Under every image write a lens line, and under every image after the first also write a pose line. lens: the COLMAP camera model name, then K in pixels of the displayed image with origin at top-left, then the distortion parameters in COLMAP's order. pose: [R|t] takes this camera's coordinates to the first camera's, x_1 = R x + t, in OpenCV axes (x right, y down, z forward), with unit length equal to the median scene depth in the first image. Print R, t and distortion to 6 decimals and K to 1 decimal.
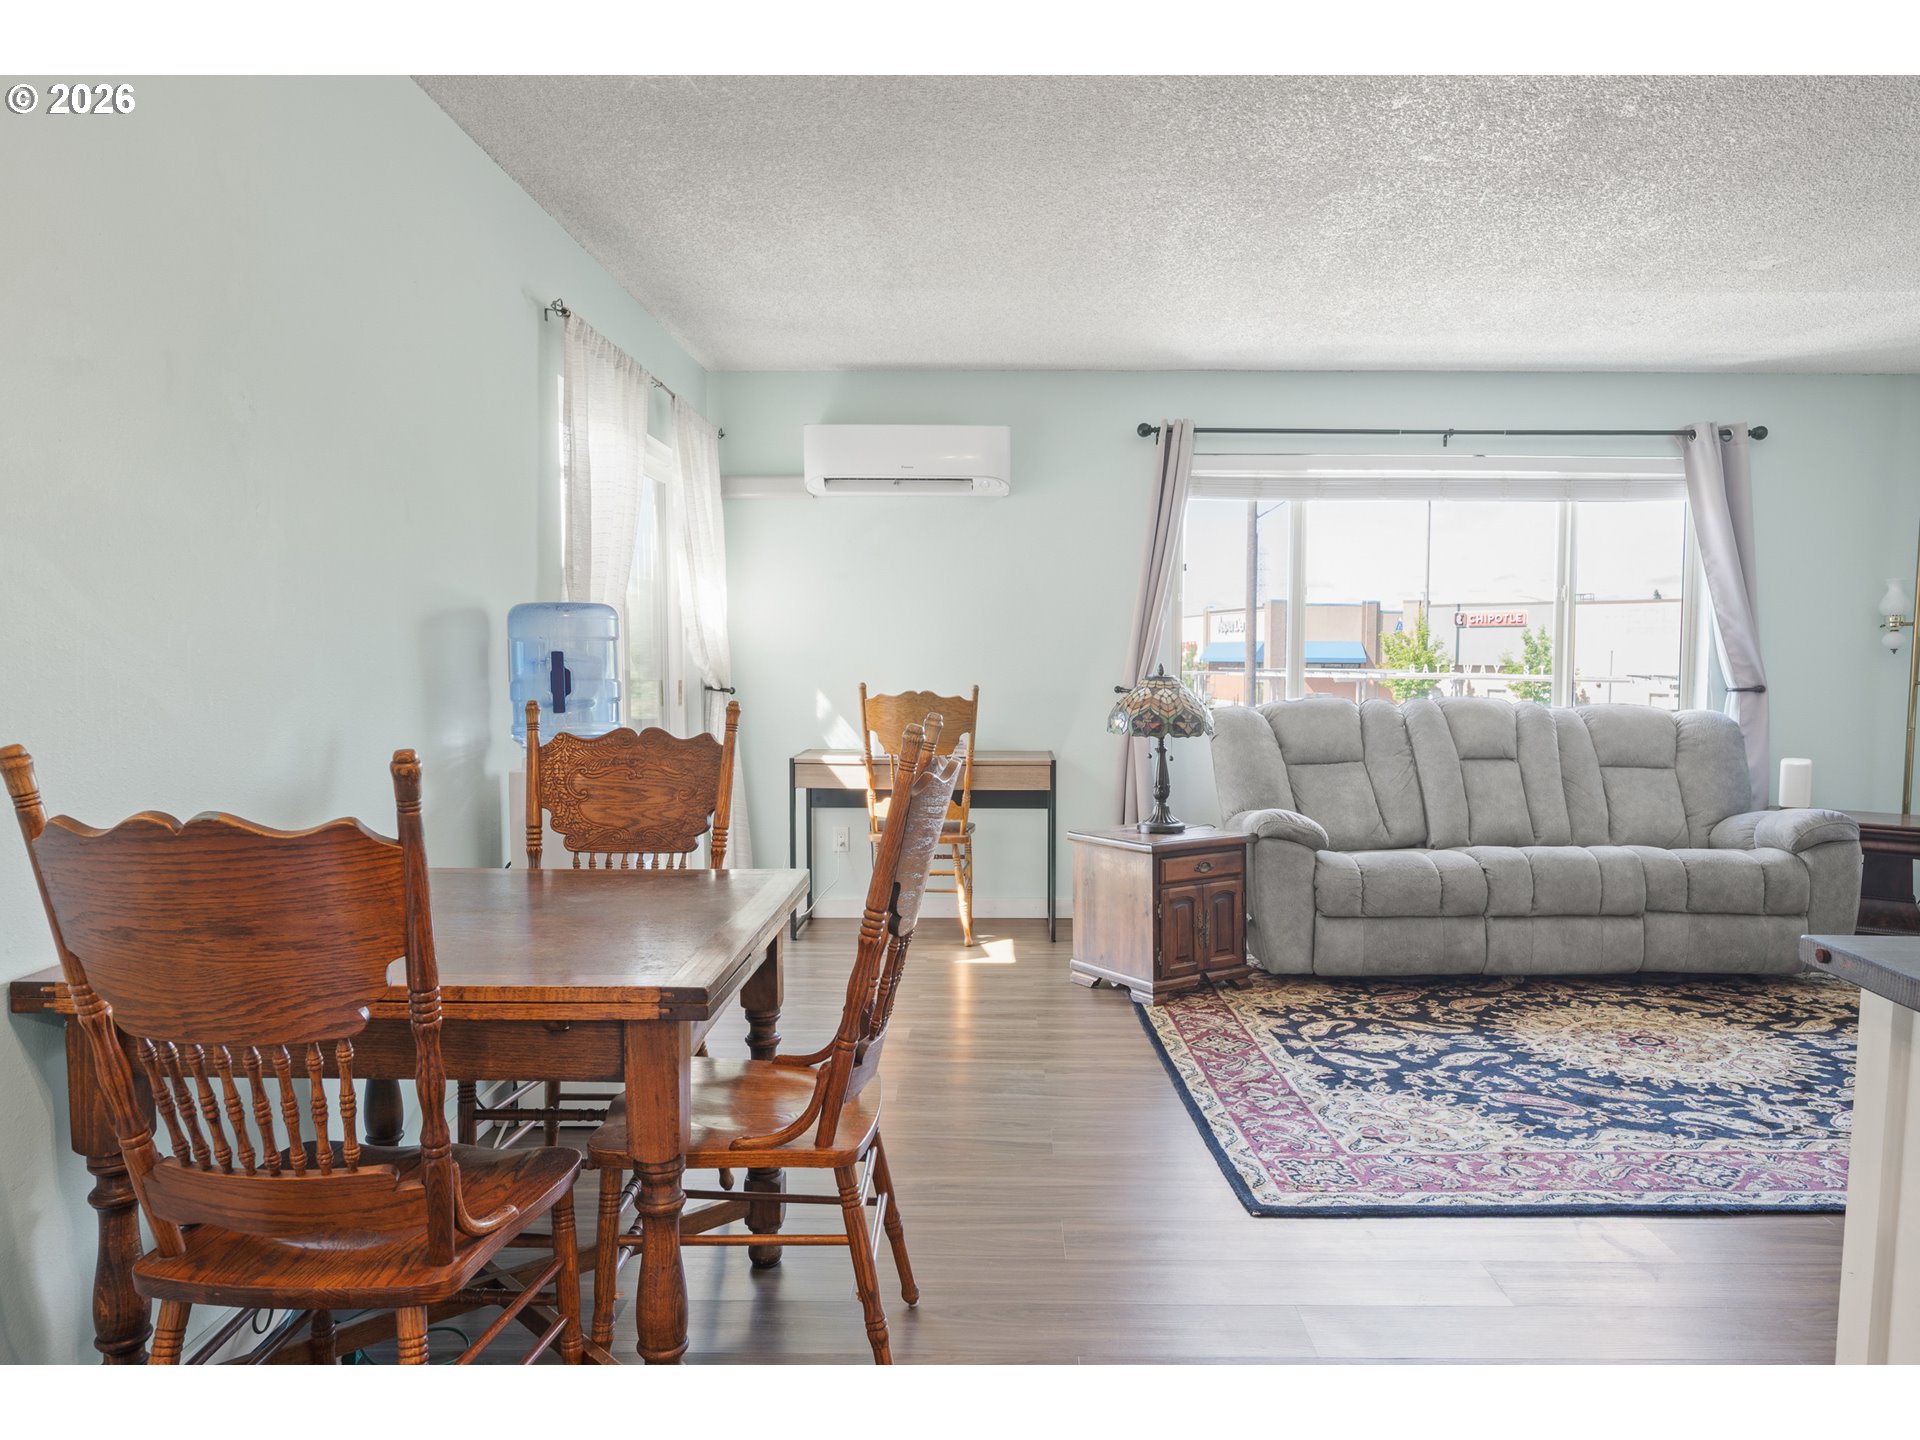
lens RADIAL K [[1308.1, 0, 985.6], [0, 1308.1, 738.9], [0, 0, 1]] dist [0.004865, -0.008054]
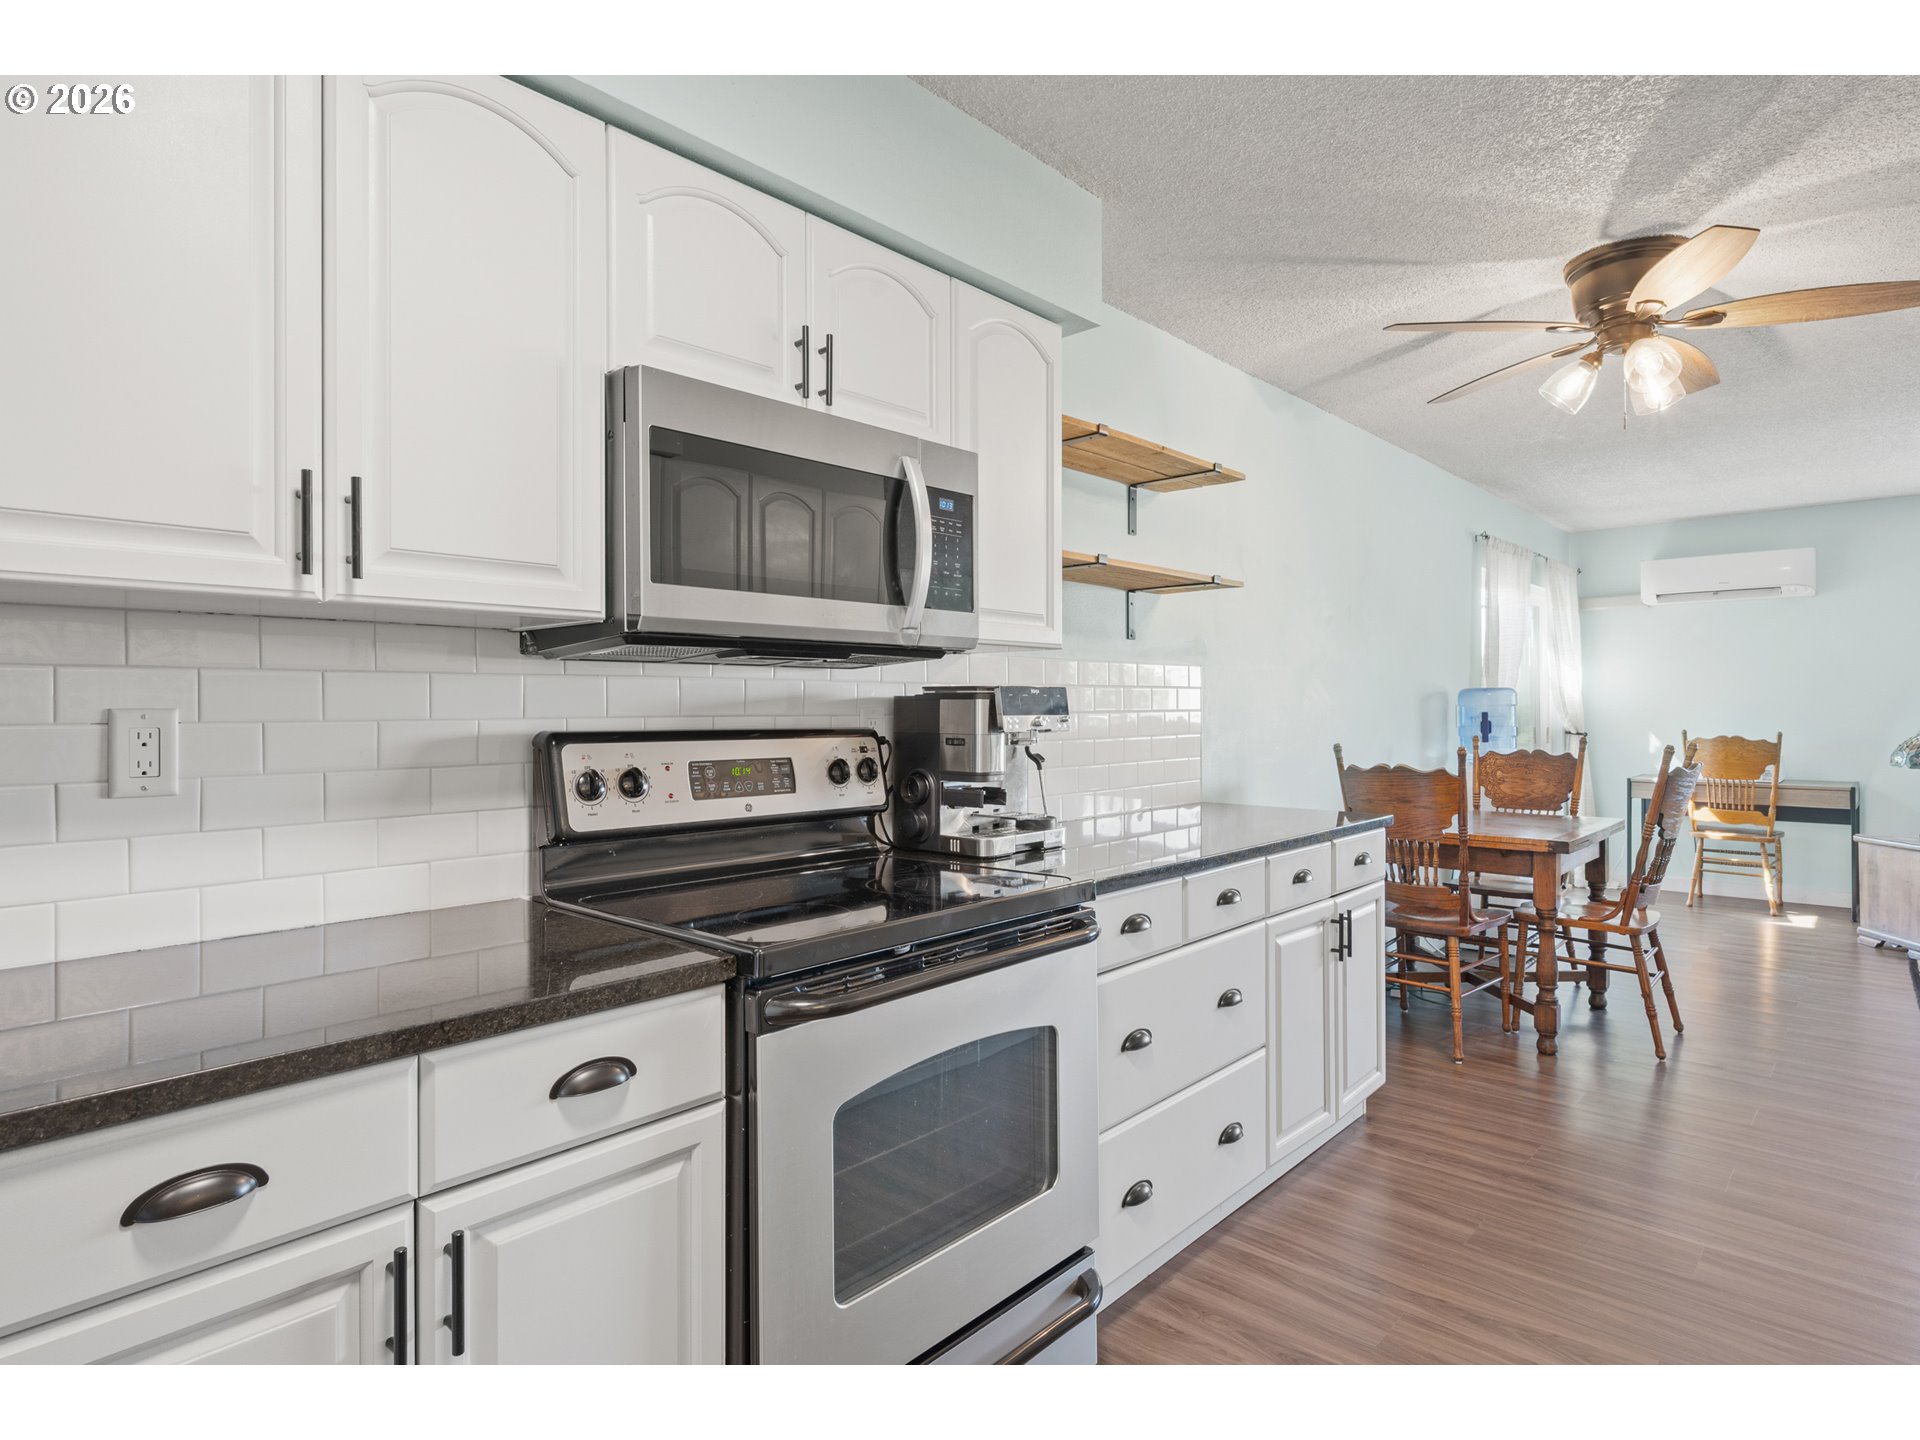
lens RADIAL K [[1023.3, 0, 971.7], [0, 1023.3, 718.8], [0, 0, 1]] dist [-0.000127, -0.000744]
pose [[0.742563, -0.001368, -0.669775, 0.104167], [-0.035554, 0.998507, -0.041458, 0.026973], [0.668832, 0.054598, 0.741406, -0.510840]]
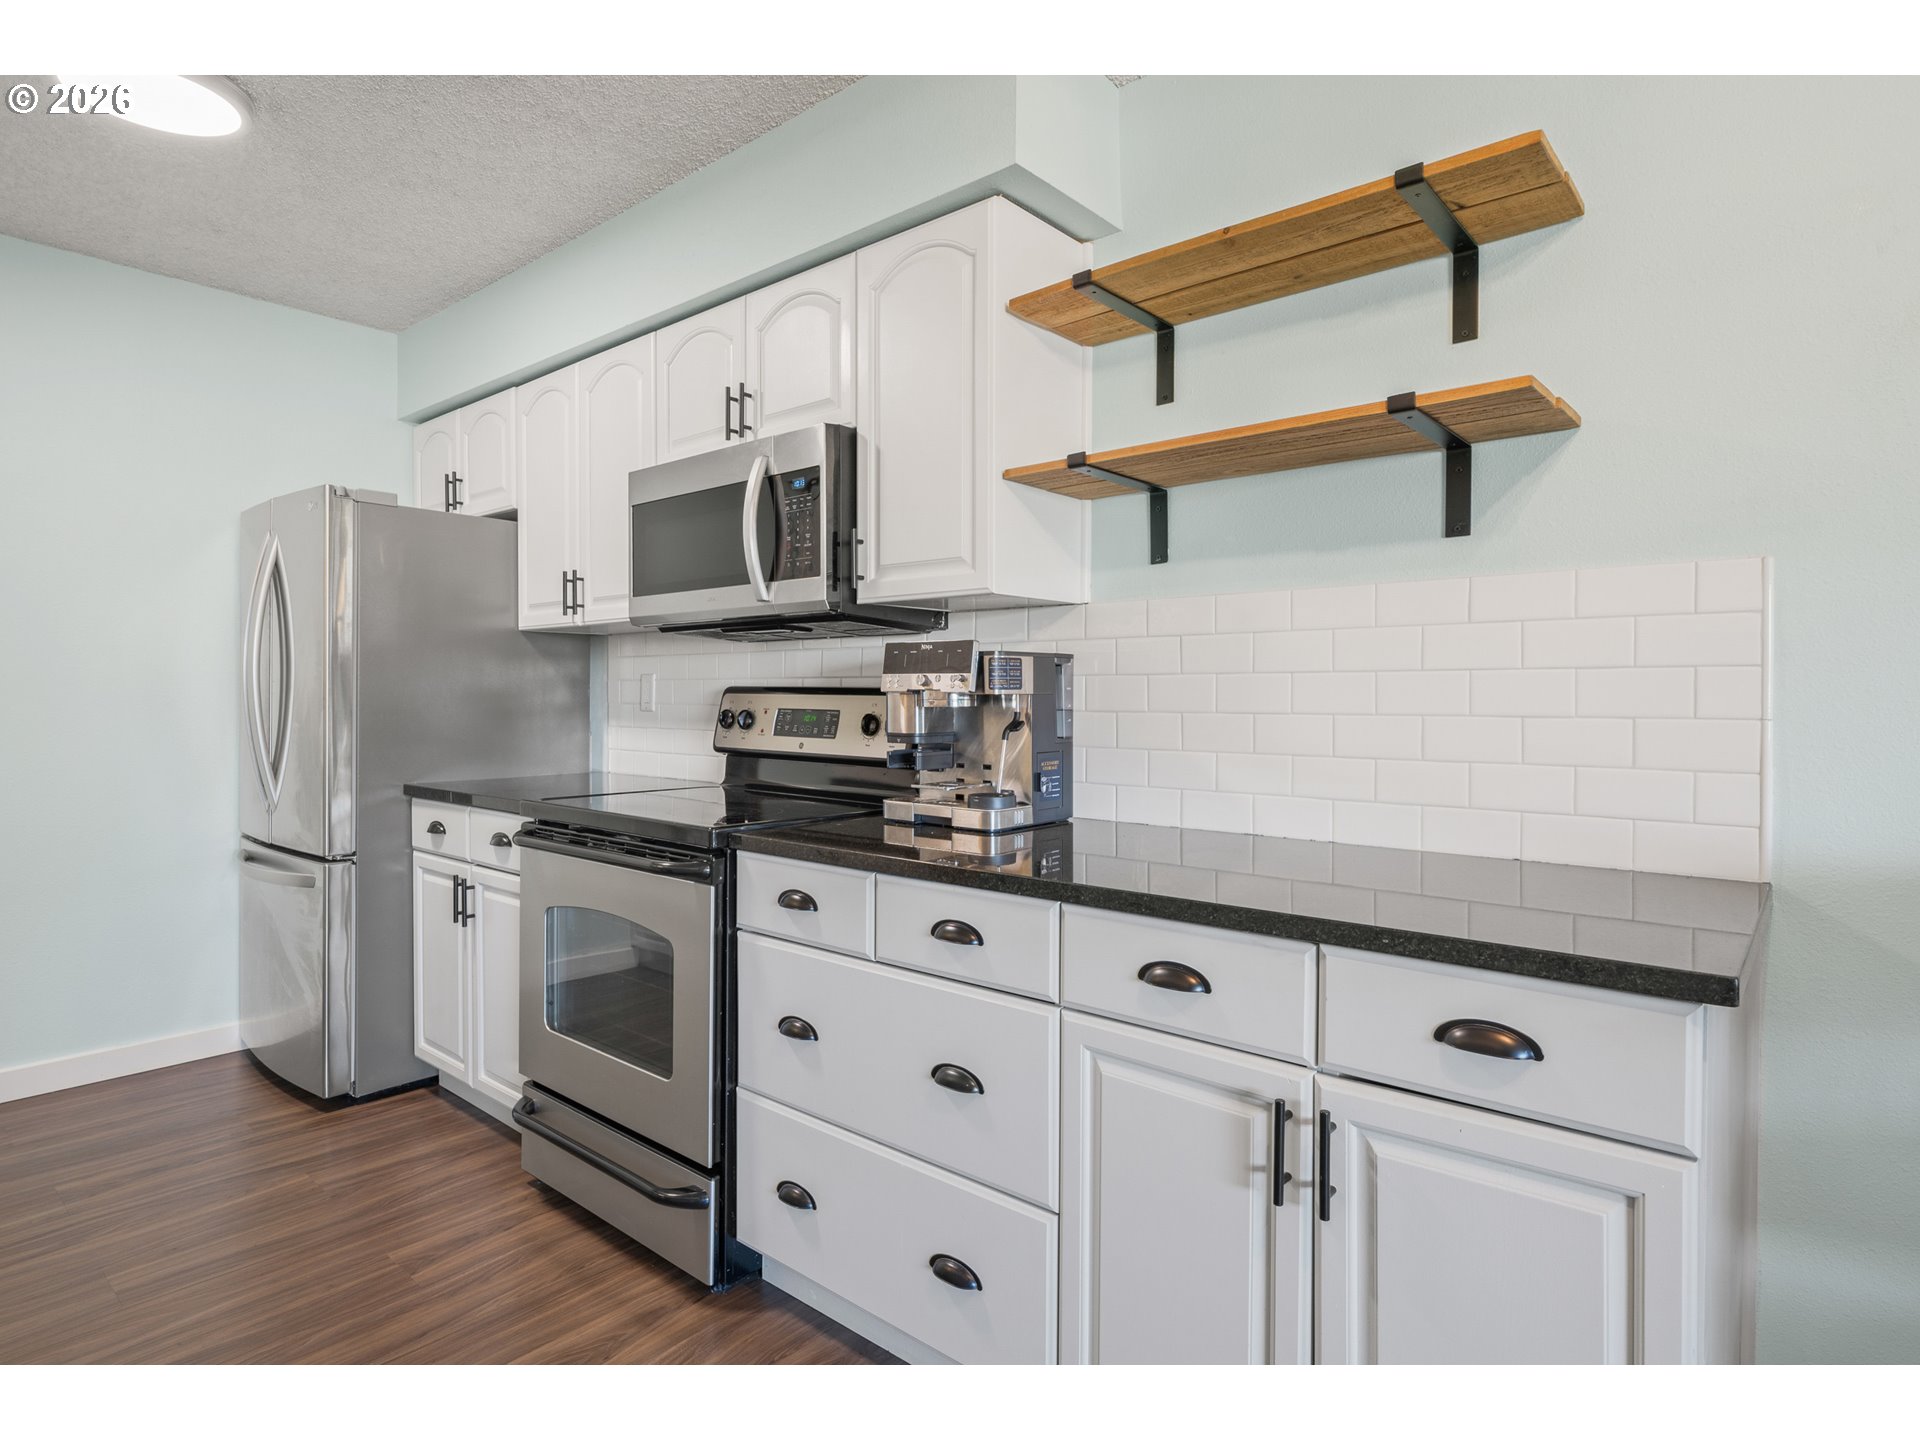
lens RADIAL K [[1023.3, 0, 964.1], [0, 1023.3, 718.0], [0, 0, 1]] dist [-0.000127, -0.000744]
pose [[-0.640030, 0.010314, -0.768281, 0.126930], [-0.056026, 0.996622, 0.060053, -0.005662], [0.766305, 0.081480, -0.637290, 0.197103]]
